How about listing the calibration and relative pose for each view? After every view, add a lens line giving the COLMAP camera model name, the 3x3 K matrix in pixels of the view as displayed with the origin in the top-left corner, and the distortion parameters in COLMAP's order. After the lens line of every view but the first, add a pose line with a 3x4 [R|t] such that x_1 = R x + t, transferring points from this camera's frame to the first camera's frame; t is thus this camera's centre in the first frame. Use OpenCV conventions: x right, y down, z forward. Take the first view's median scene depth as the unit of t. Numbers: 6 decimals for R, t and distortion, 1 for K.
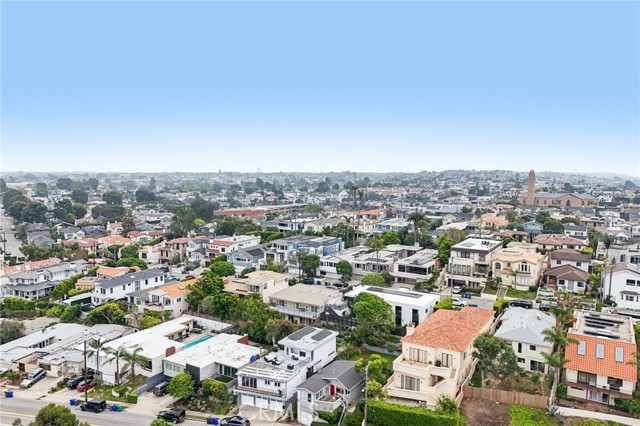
lens RADIAL K [[467.7, 0, 320.0], [0, 467.7, 213.0], [0, 0, 1]] dist [0.081793, -0.084671]
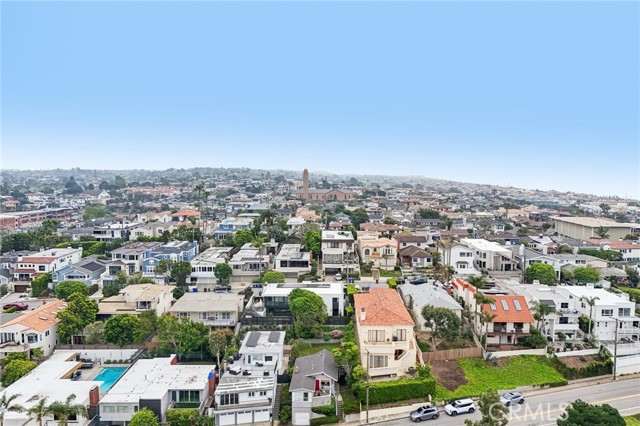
lens RADIAL K [[473.0, 0, 320.0], [0, 473.0, 213.0], [0, 0, 1]] dist [0.087613, -0.095307]
pose [[0.857613, -0.051818, 0.511678, -0.326070], [0.050530, 0.998587, 0.016436, -0.007757], [-0.511807, 0.011759, 0.859020, 0.074300]]
